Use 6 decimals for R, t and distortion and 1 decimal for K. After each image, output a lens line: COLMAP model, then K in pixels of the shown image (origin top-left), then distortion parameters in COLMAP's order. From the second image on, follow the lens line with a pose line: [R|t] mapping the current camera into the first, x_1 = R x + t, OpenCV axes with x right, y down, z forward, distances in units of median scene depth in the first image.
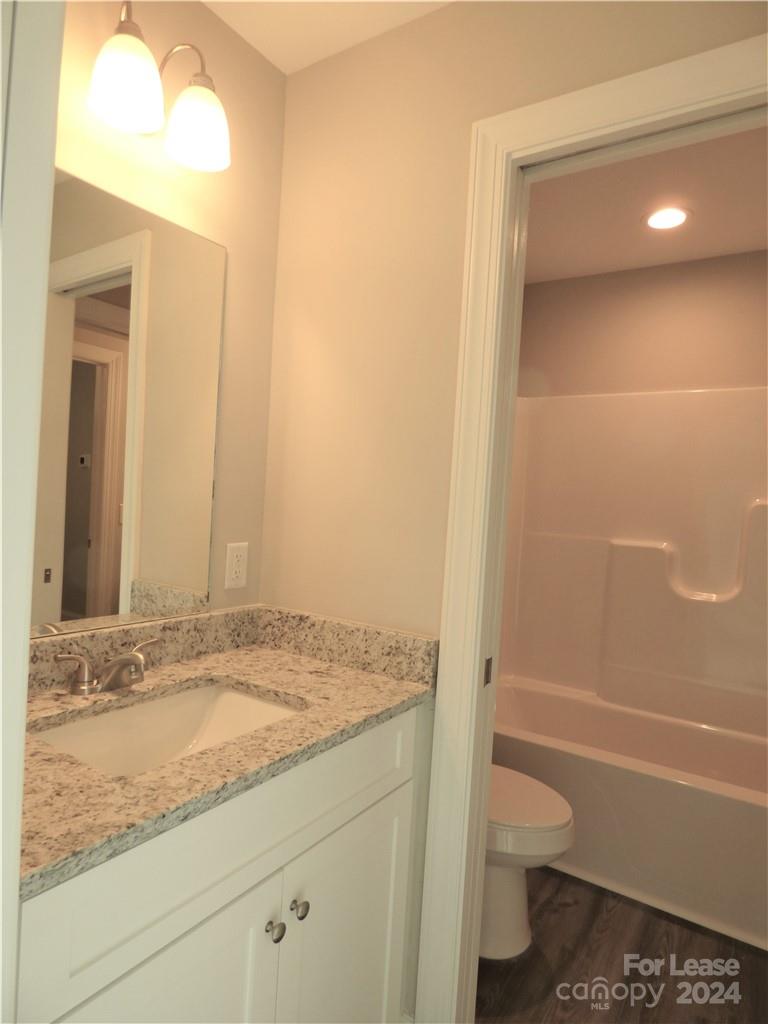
lens RADIAL K [[610.2, 0, 384.0], [0, 610.2, 512.0], [0, 0, 1]] dist [-0.014305, -0.000923]
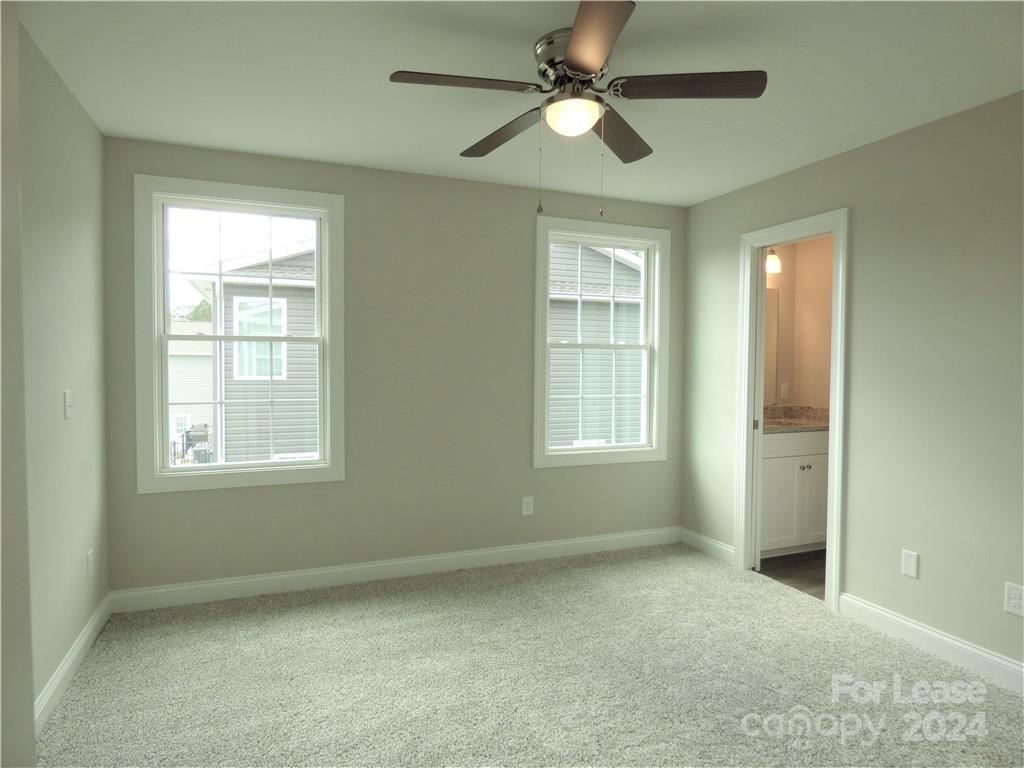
lens RADIAL K [[627.9, 0, 511.4], [0, 627.9, 389.4], [0, 0, 1]] dist [0.001819, 0.000254]
pose [[0.827271, -0.030561, -0.560971, 0.392018], [0.031544, 0.999471, -0.007931, 0.063952], [0.560917, -0.011134, 0.827797, -2.384795]]
